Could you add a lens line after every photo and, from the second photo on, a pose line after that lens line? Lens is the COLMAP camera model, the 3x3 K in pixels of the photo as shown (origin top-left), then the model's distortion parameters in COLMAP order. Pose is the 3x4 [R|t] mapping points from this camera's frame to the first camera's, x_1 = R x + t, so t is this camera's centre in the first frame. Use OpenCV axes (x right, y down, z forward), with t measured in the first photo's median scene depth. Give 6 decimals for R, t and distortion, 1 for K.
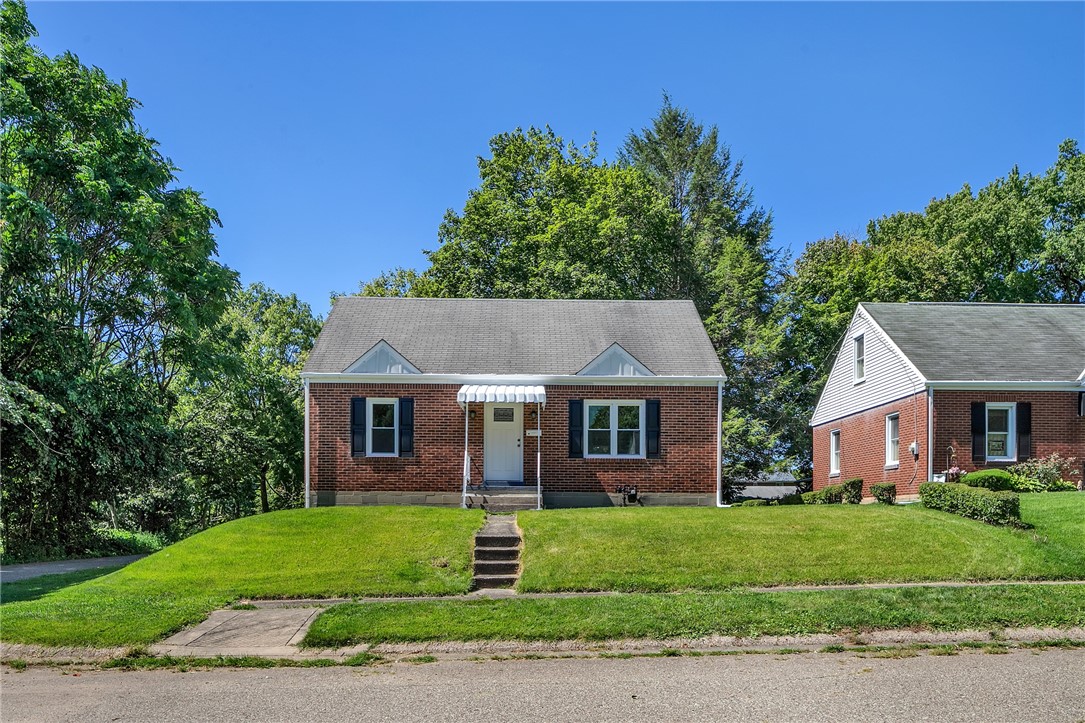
lens RADIAL K [[743.1, 0, 544.4], [0, 743.1, 527.0], [0, 0, 1]] dist [-0.000241, -0.002267]
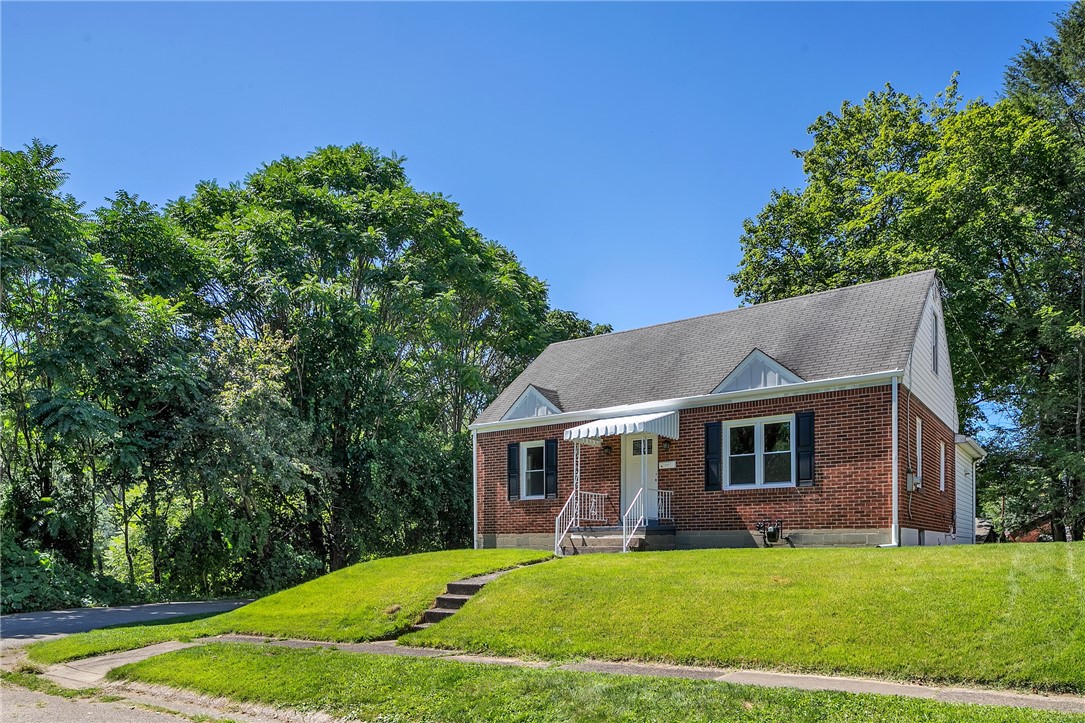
lens RADIAL K [[748.6, 0, 542.4], [0, 748.6, 553.6], [0, 0, 1]] dist [0.000143, -0.000148]
pose [[0.794022, -0.001075, -0.607888, 0.409683], [-0.003476, 0.999974, -0.006309, -0.014145], [0.607879, 0.007123, 0.793998, 0.197031]]
